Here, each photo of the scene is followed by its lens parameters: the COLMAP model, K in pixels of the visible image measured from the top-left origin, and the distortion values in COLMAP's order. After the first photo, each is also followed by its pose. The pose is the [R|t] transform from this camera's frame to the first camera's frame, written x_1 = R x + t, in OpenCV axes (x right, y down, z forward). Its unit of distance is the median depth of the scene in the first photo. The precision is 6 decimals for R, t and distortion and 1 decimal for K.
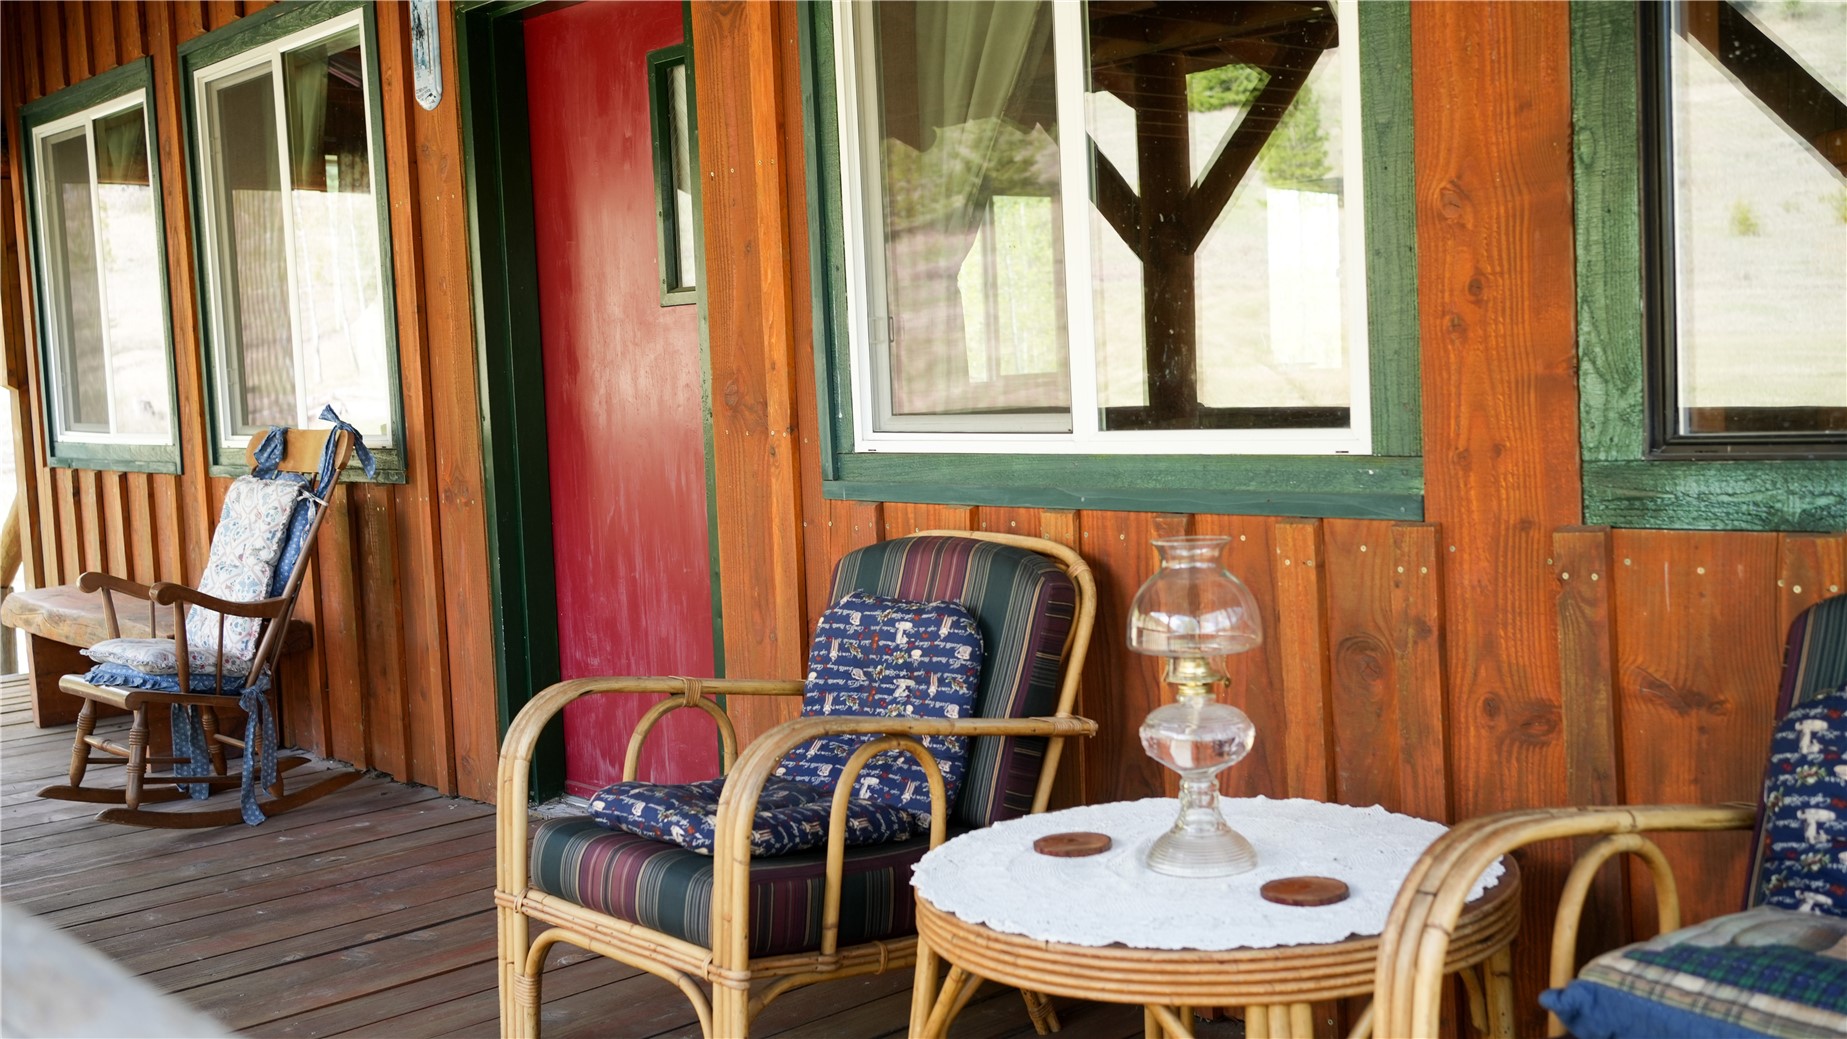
lens RADIAL K [[1841.1, 0, 924.5], [0, 1841.1, 520.0], [0, 0, 1]] dist [-0.005195, 0.000000]
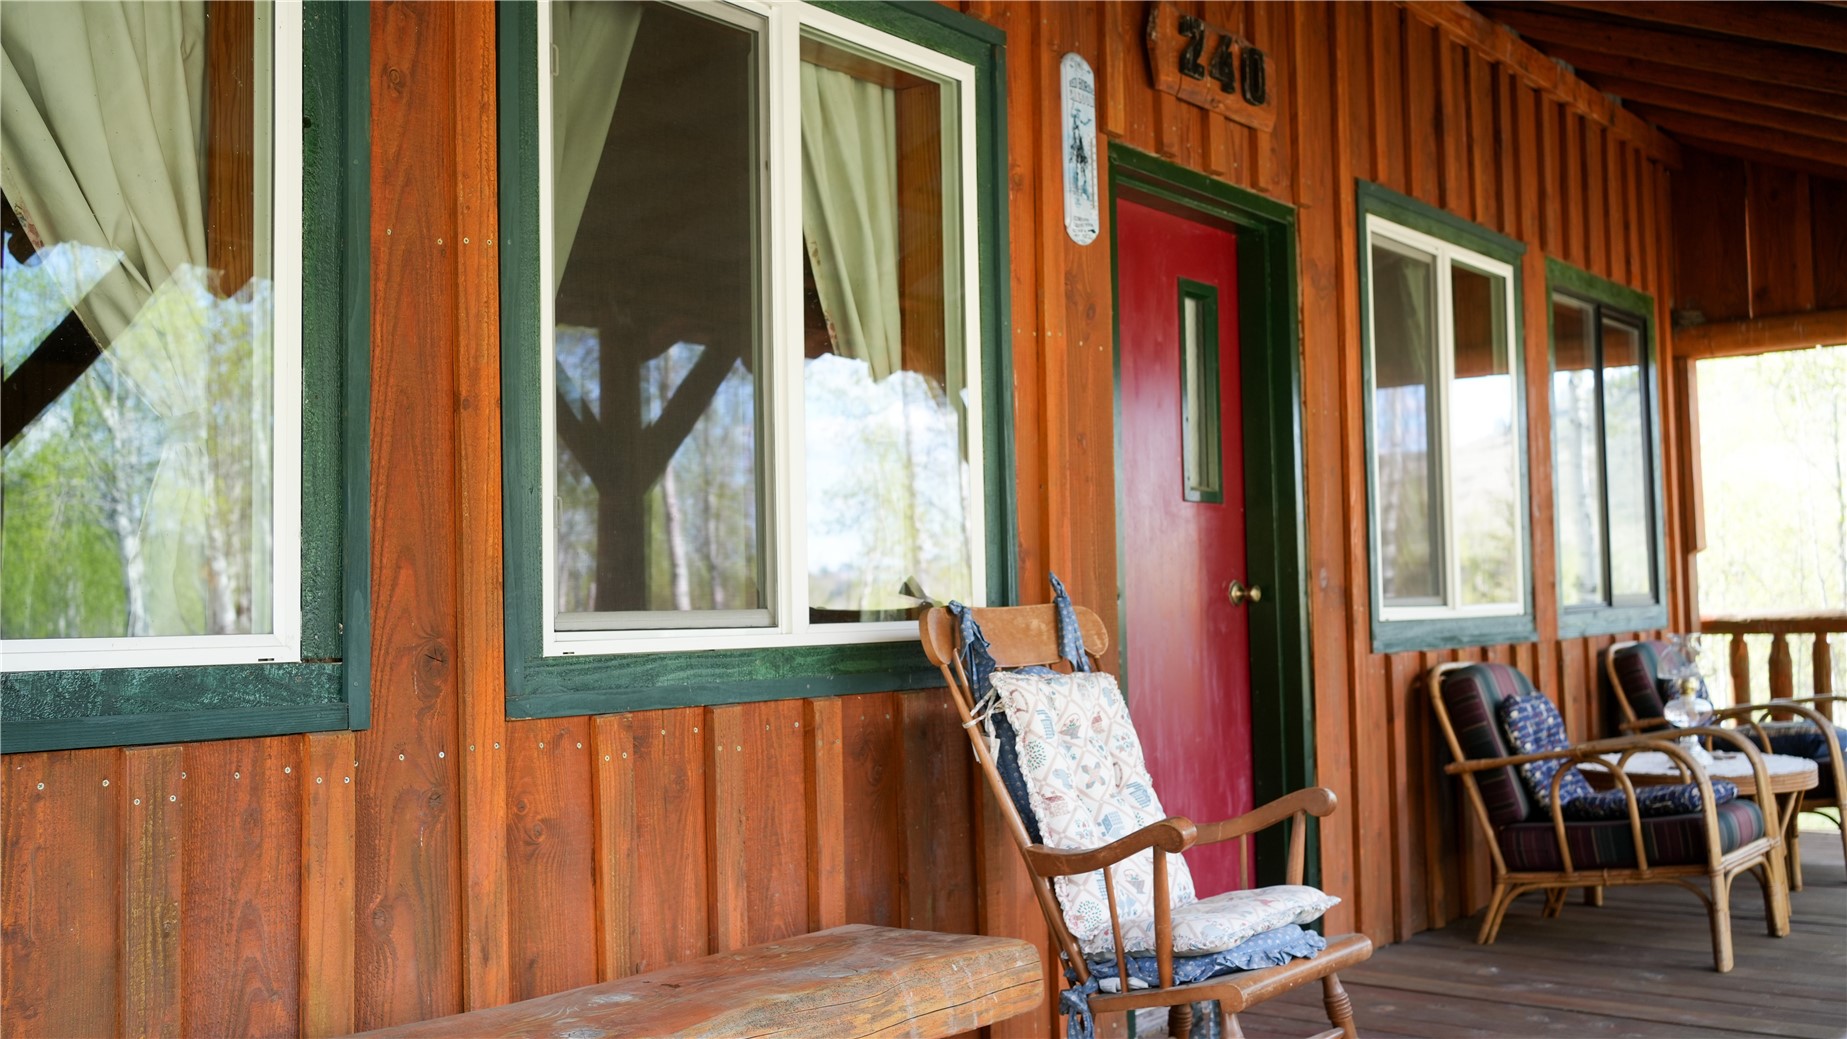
lens RADIAL K [[1841.1, 0, 927.2], [0, 1841.1, 516.5], [0, 0, 1]] dist [-0.005195, 0.000000]
pose [[-0.175019, 0.095364, 0.979936, -1.160083], [0.105628, 0.991372, -0.077611, -0.035799], [-0.978883, 0.089926, -0.183582, 1.310149]]
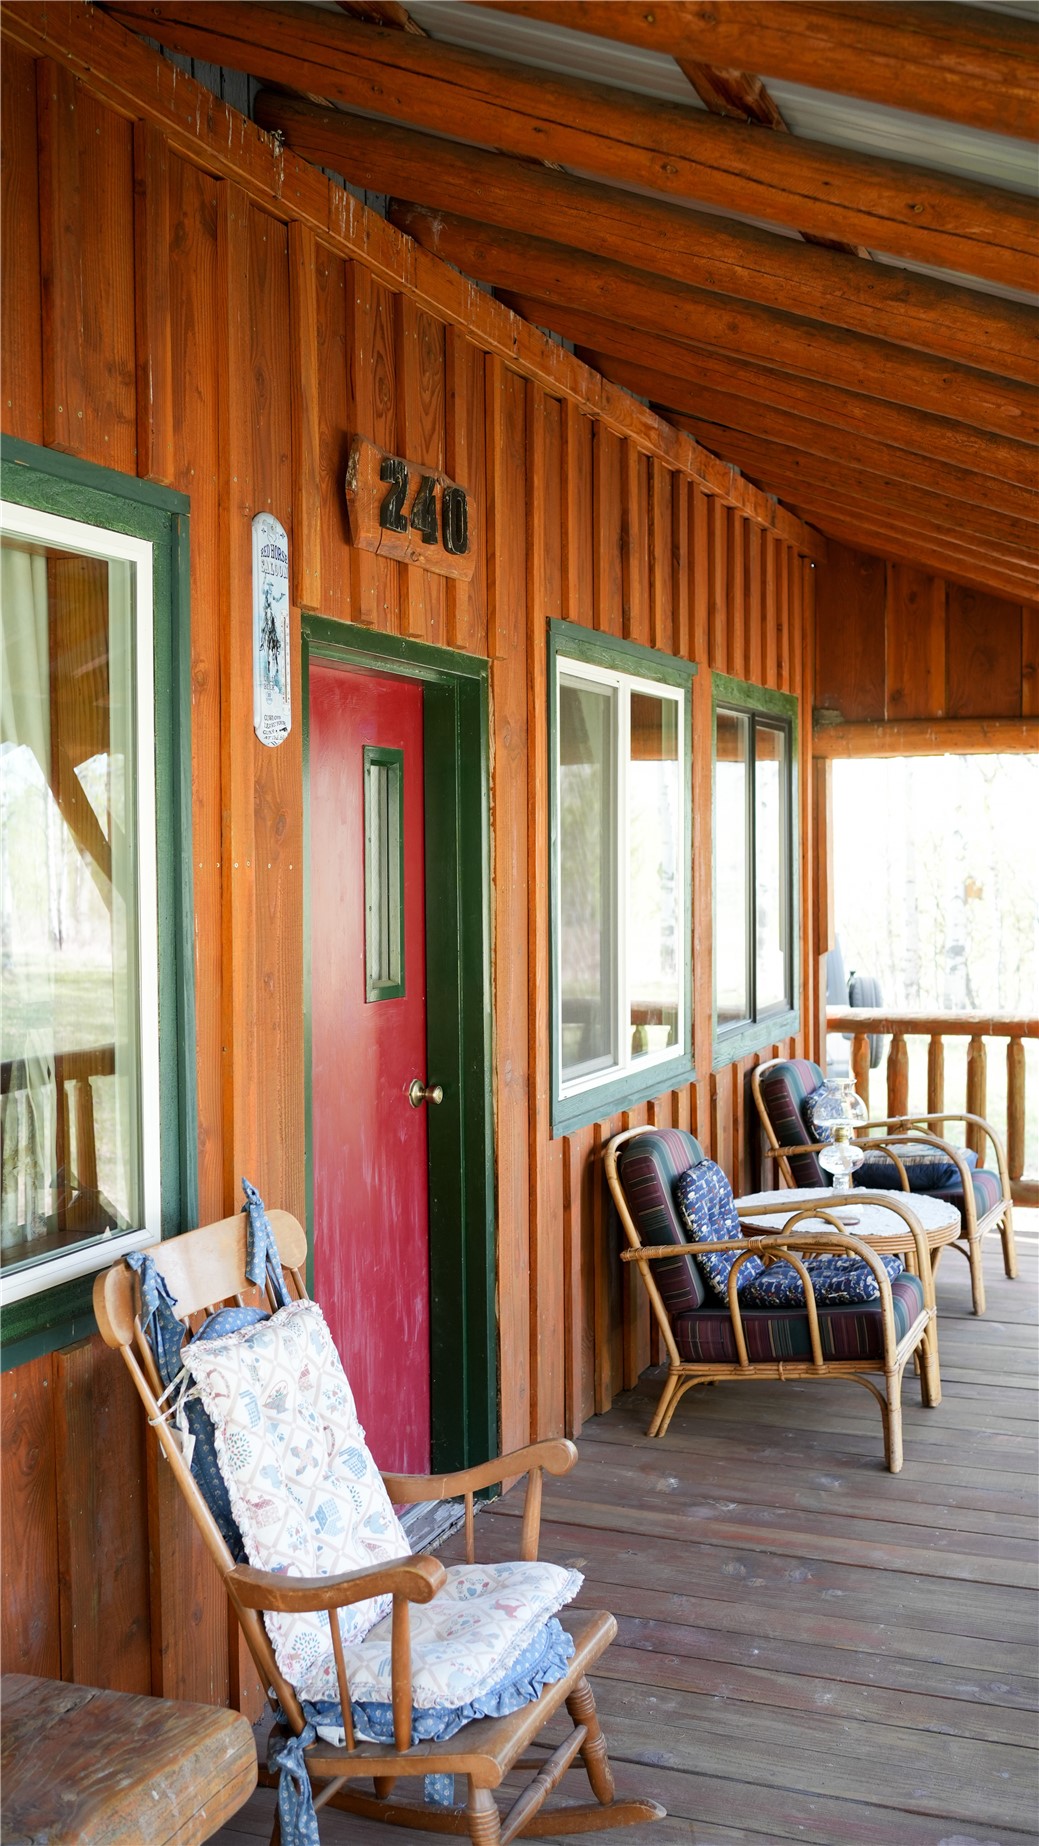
lens RADIAL K [[1840.1, 0, 516.6], [0, 1840.1, 917.8], [0, 0, 1]] dist [-0.005195, 0.000000]
pose [[-0.438178, 0.014376, 0.898773, -1.020224], [0.095878, 0.994916, 0.030830, -0.176958], [-0.893760, 0.099682, -0.437328, 1.305663]]
